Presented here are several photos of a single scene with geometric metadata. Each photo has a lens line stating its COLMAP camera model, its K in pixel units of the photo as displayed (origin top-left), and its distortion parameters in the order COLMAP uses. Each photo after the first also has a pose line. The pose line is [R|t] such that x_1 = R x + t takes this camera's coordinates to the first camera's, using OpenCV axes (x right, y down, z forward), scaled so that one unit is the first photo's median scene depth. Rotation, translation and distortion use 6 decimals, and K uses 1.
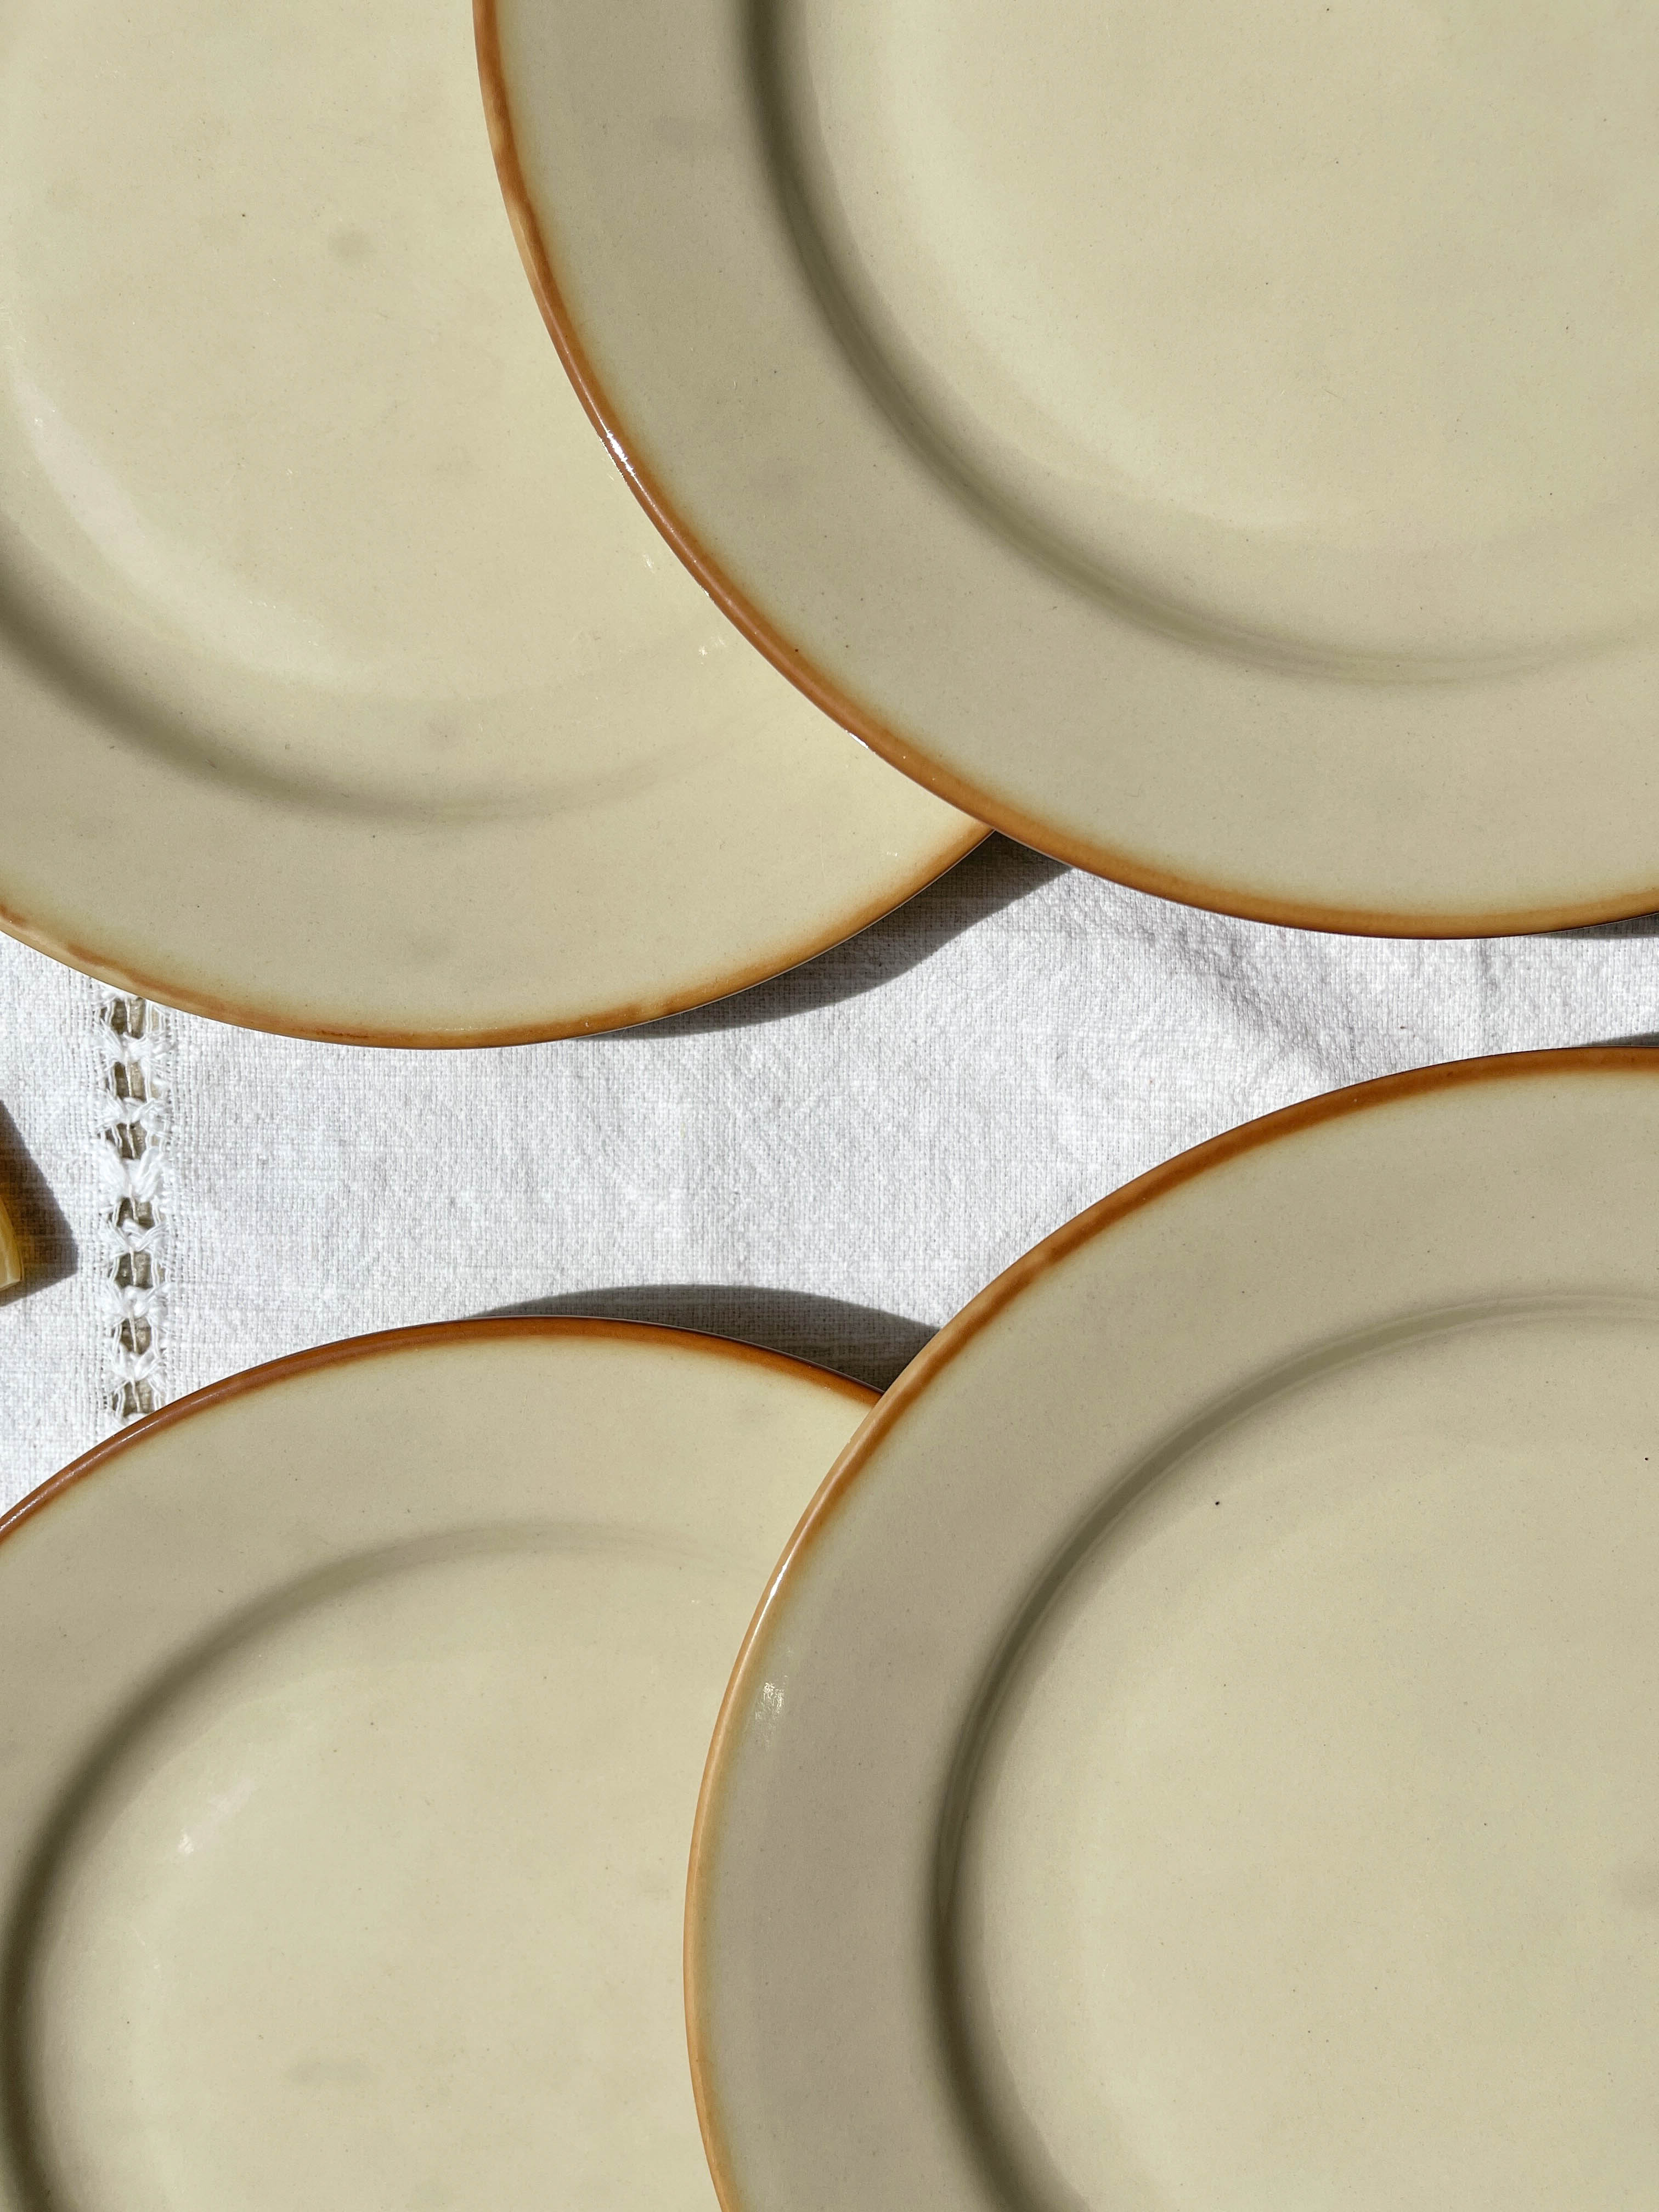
lens RADIAL K [[1659.3, 0, 845.9], [0, 1659.3, 1093.9], [0, 0, 1]] dist [0.052973, -0.036796]
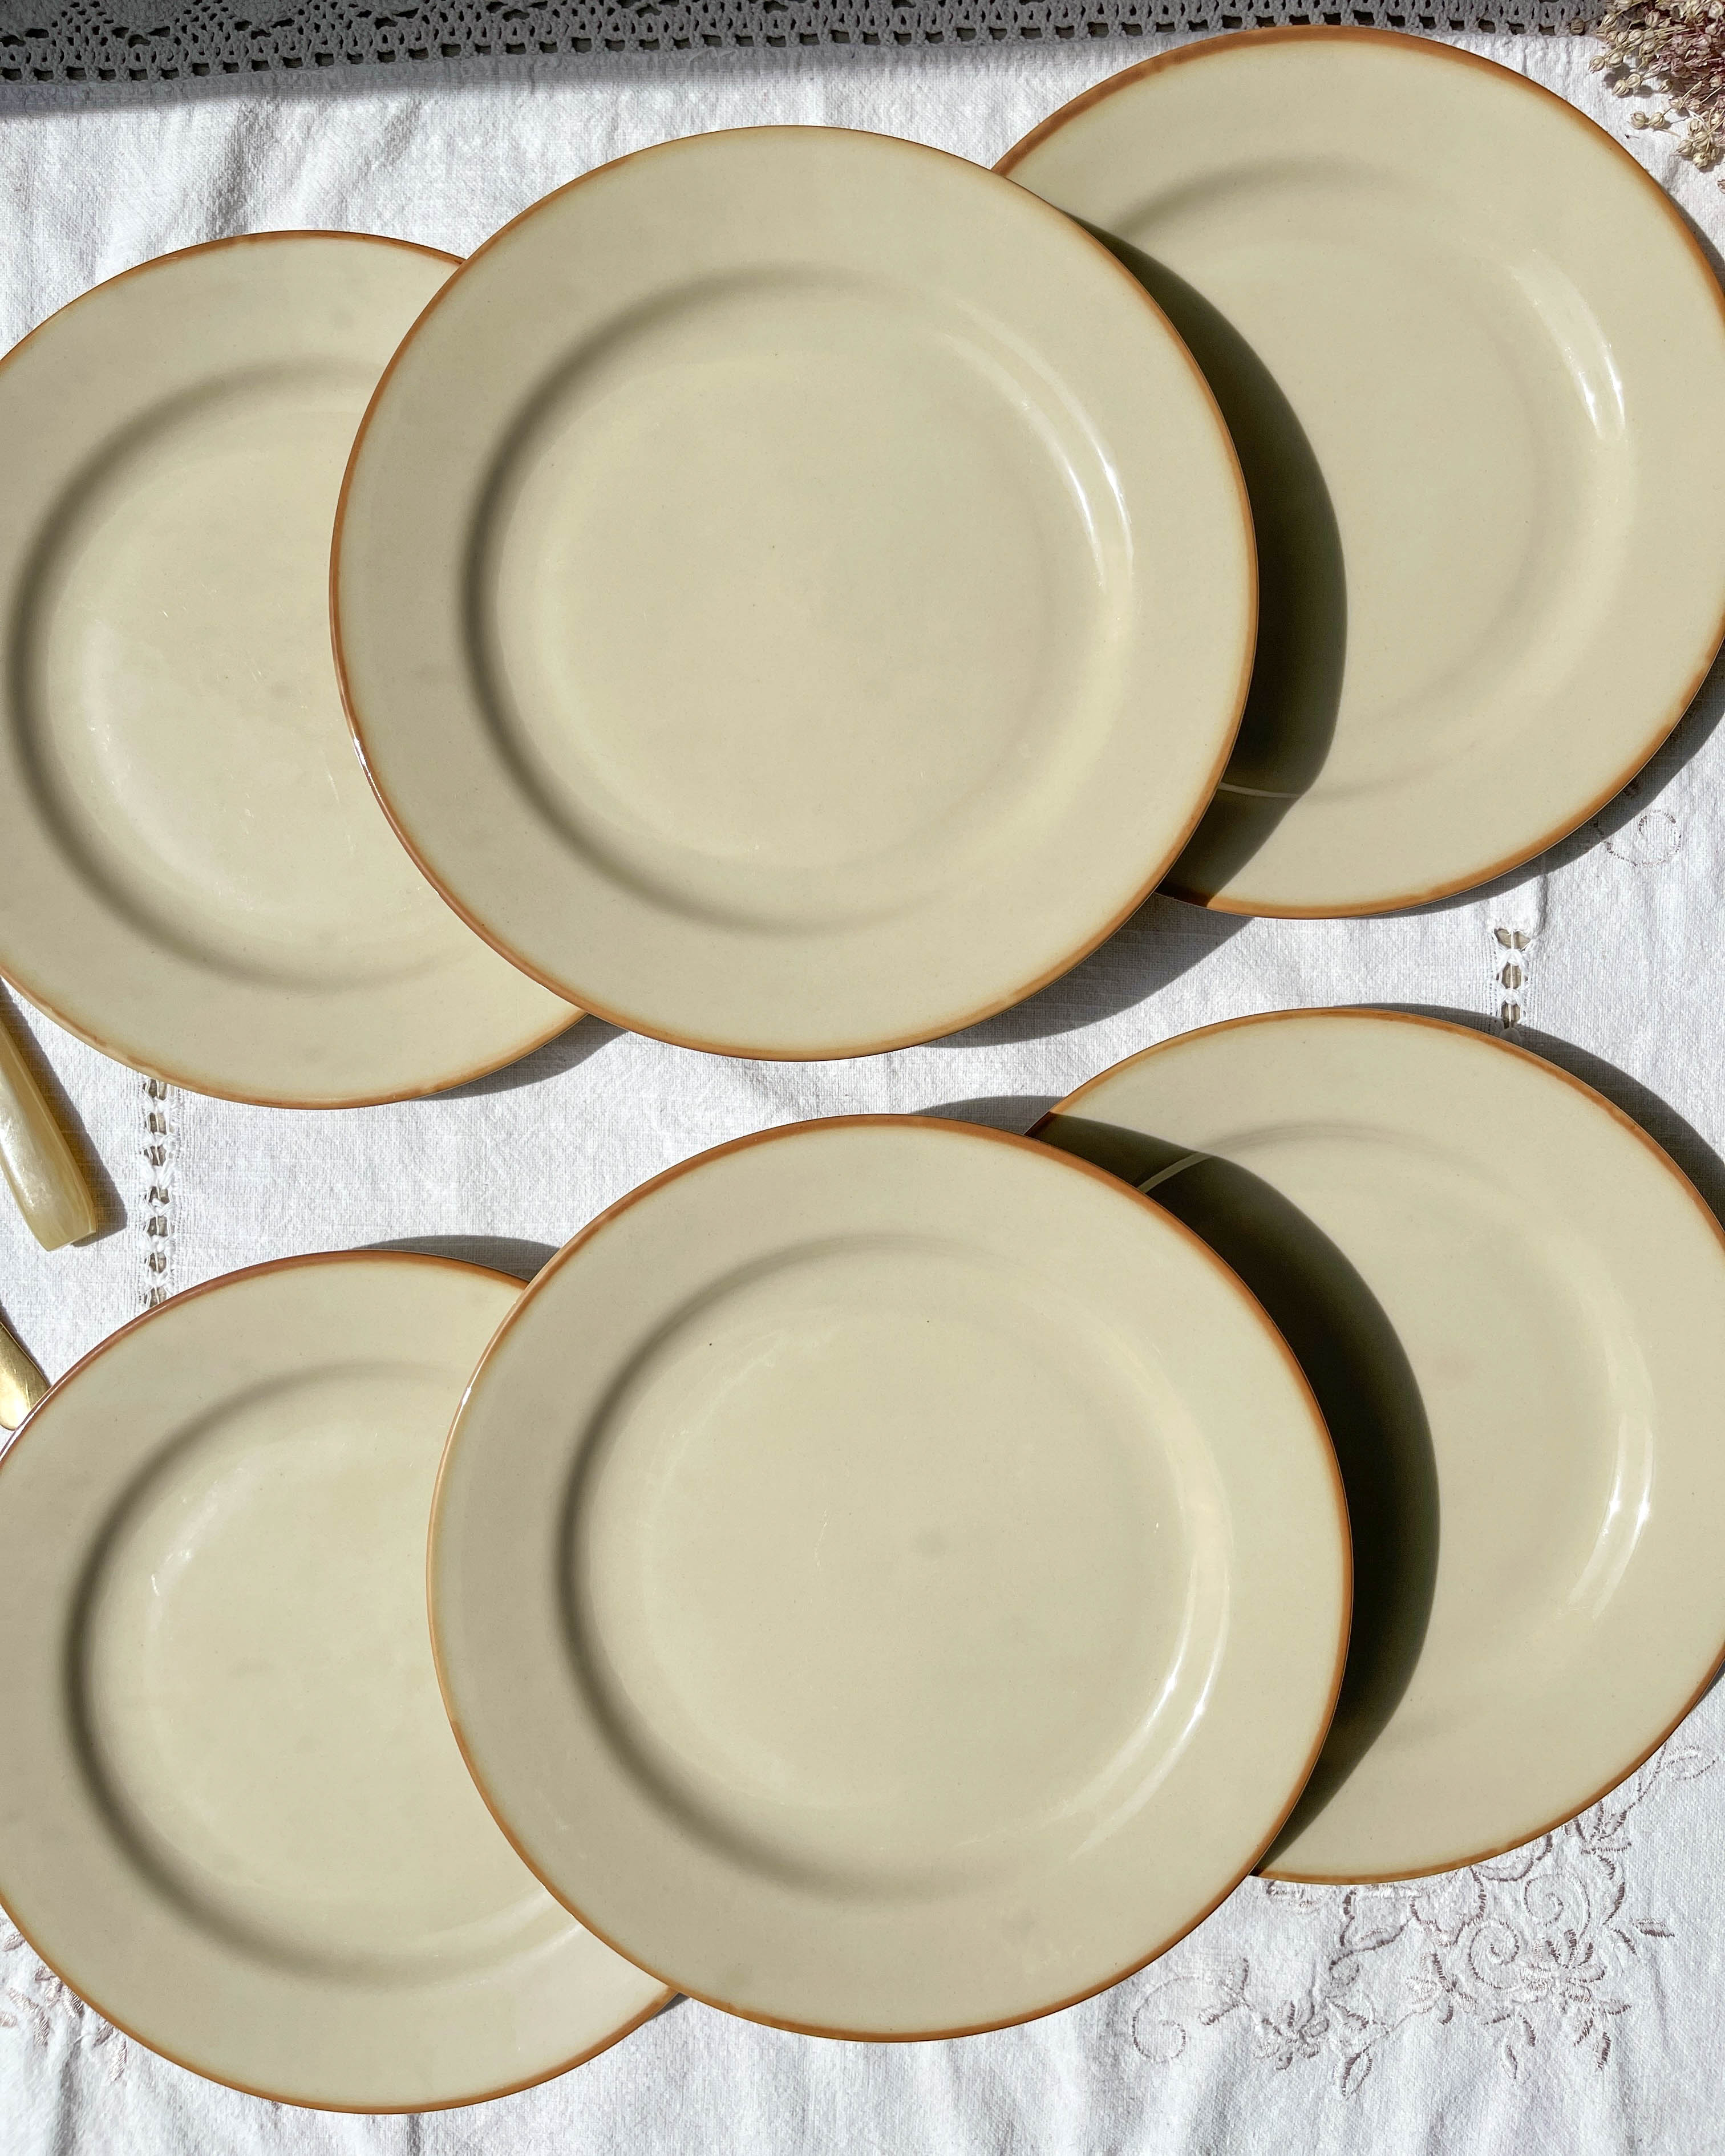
lens RADIAL K [[1788.6, 0, 890.8], [0, 1788.6, 1012.3], [0, 0, 1]] dist [0.101401, -0.121826]
pose [[0.999701, 0.002416, -0.024319, 0.429147], [-0.003447, 0.999094, -0.042426, -0.047757], [0.024195, 0.042497, 0.998804, -0.983899]]
